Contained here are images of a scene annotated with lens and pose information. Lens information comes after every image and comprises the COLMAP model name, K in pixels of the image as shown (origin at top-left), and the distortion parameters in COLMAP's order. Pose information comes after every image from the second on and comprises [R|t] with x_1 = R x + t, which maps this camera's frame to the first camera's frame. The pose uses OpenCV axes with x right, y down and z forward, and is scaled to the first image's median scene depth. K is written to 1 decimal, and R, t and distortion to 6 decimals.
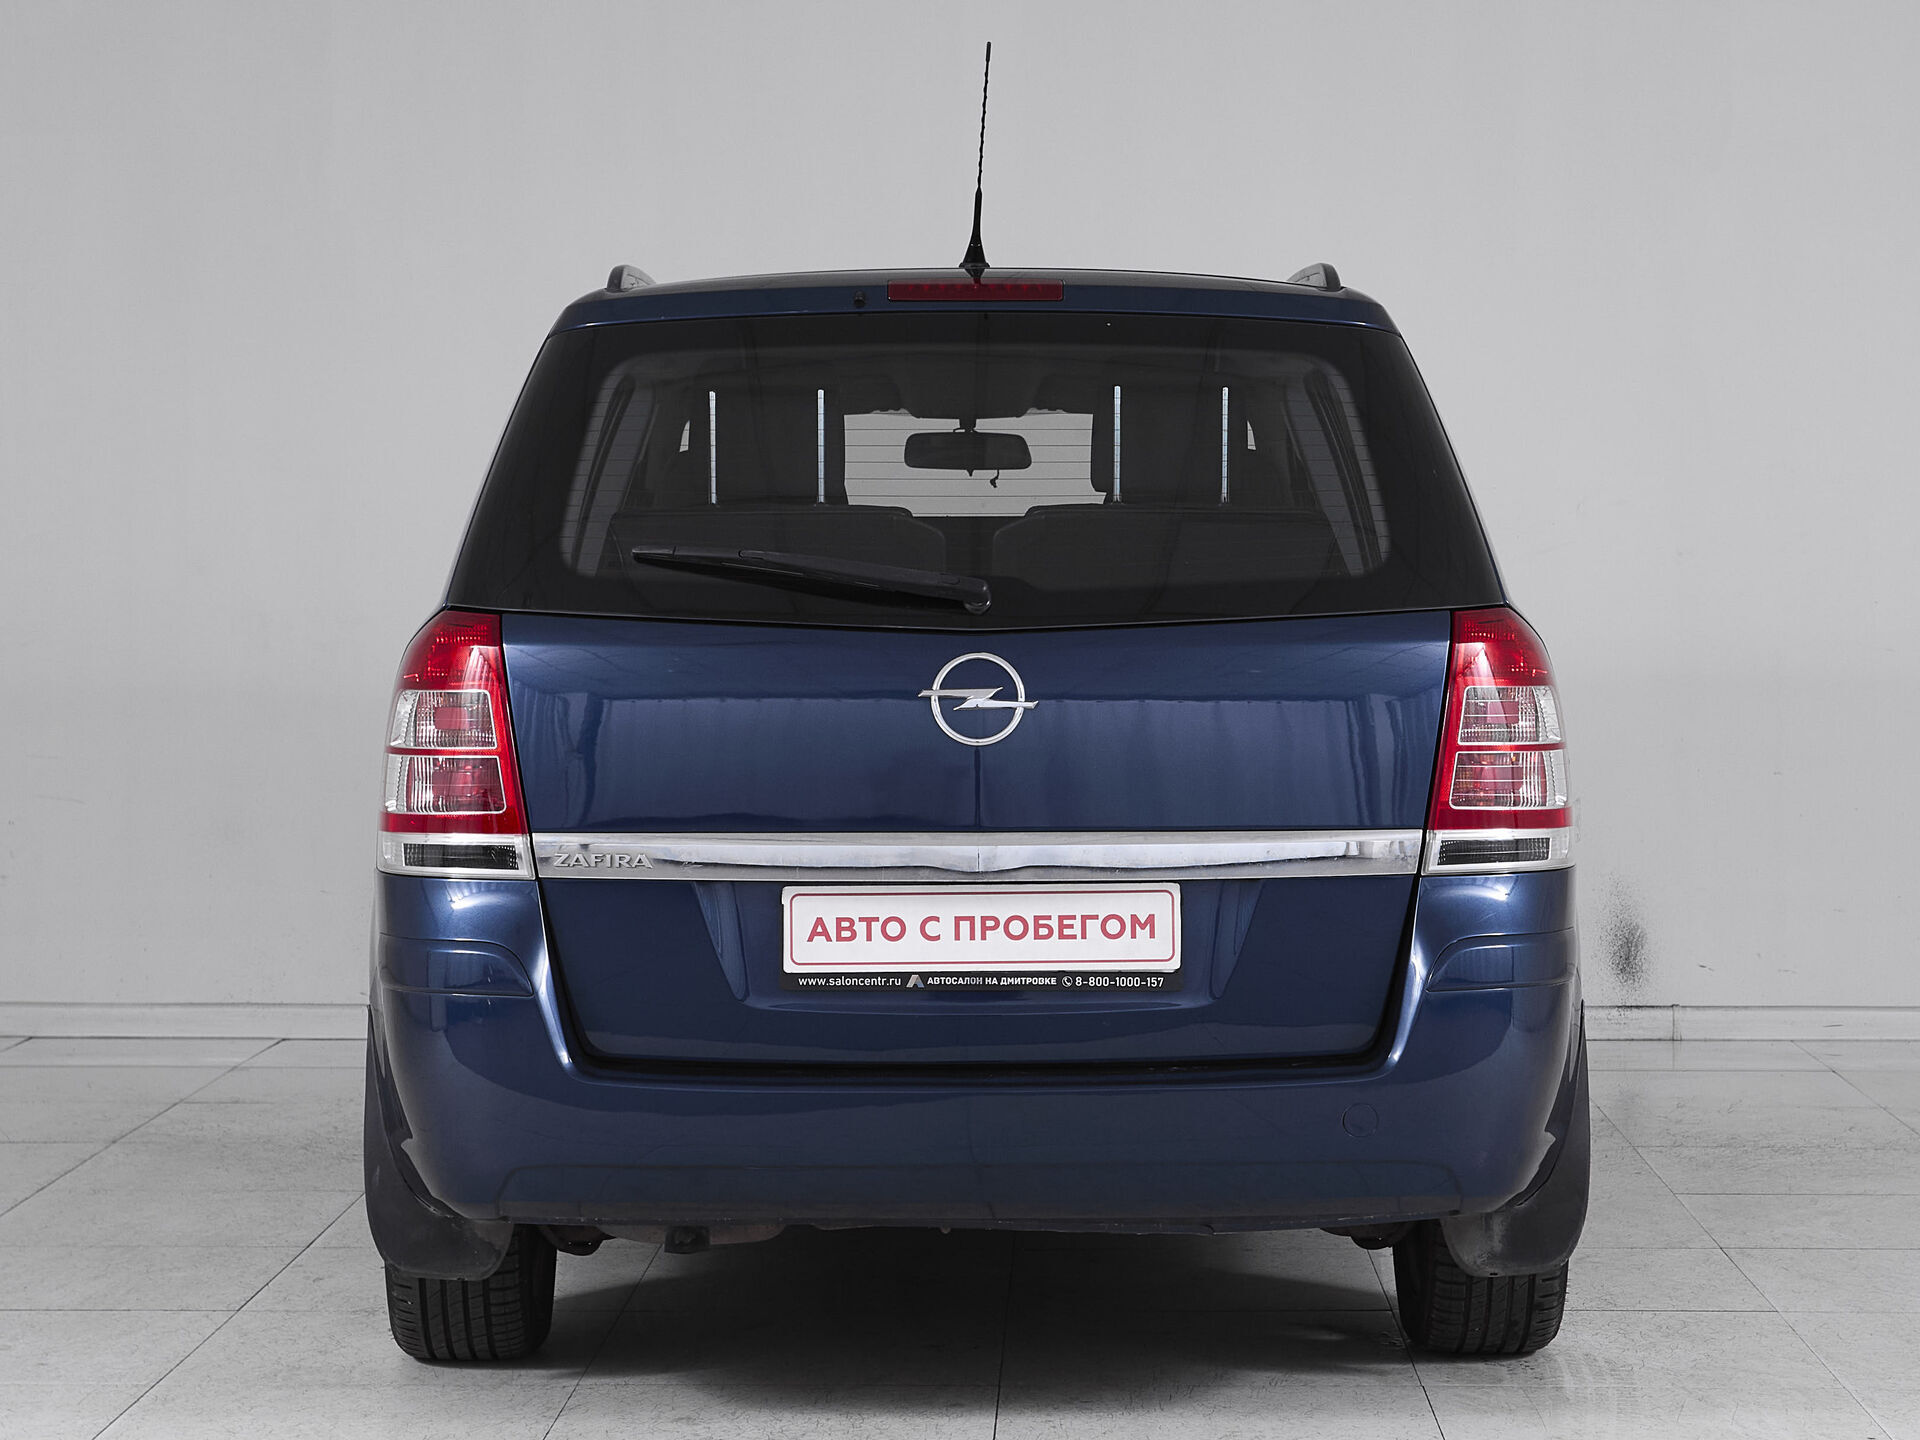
lens RADIAL K [[3366.8, 0, 960.0], [0, 3366.8, 720.0], [0, 0, 1]] dist [0.084592, 0.114878]
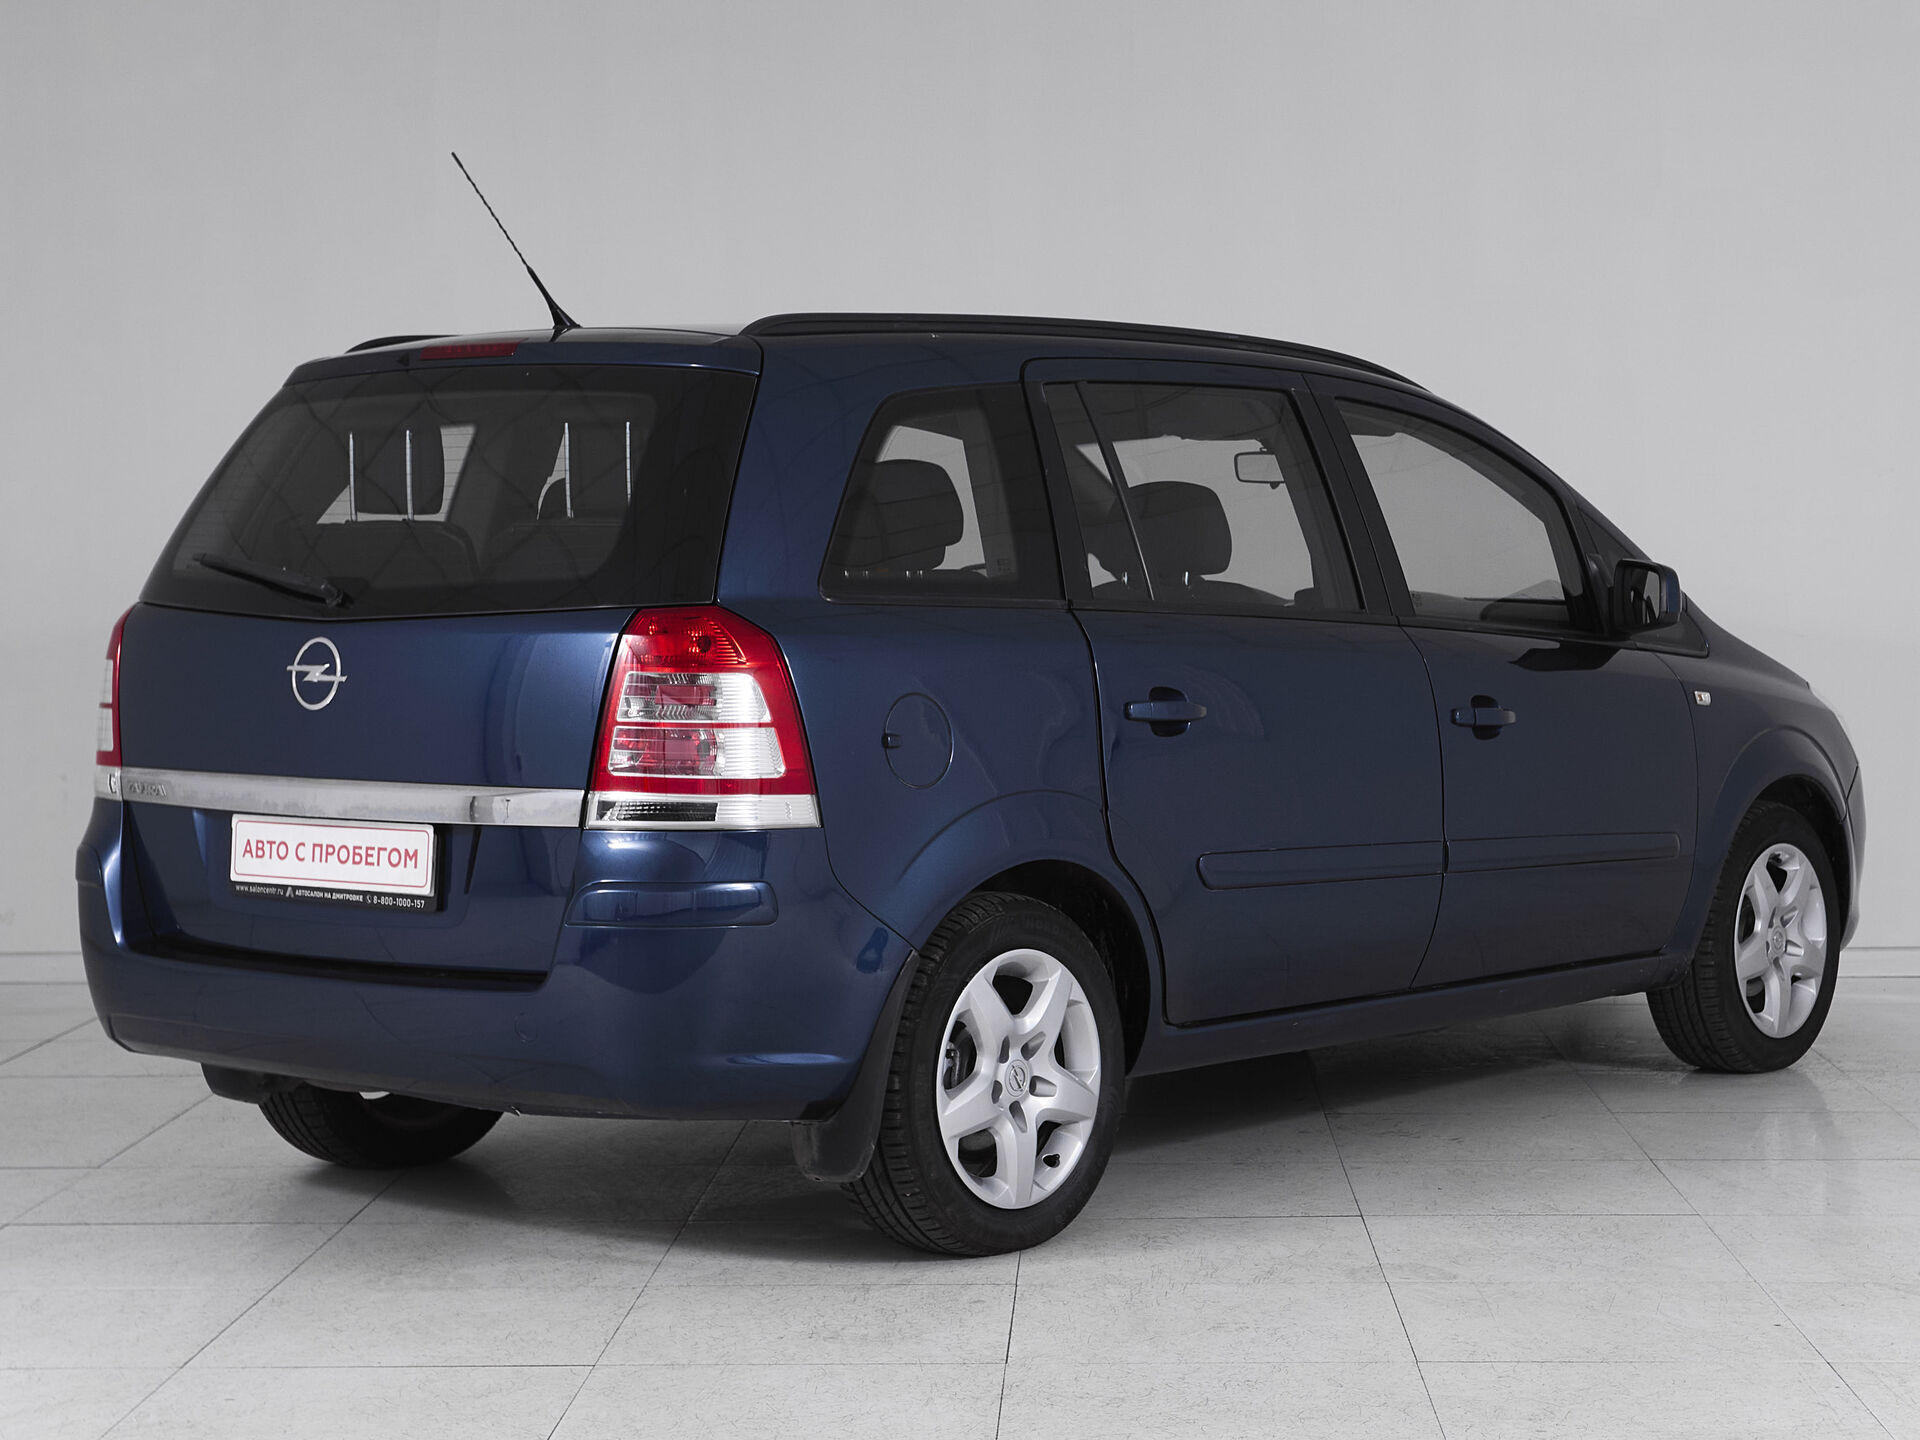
lens RADIAL K [[3366.8, 0, 960.0], [0, 3366.8, 720.0], [0, 0, 1]] dist [0.084592, 0.114878]
pose [[0.767114, 0.025577, -0.641001, 1.009551], [-0.031431, 0.999503, 0.002268, 0.000808], [0.640741, 0.018408, 0.767537, 0.170422]]
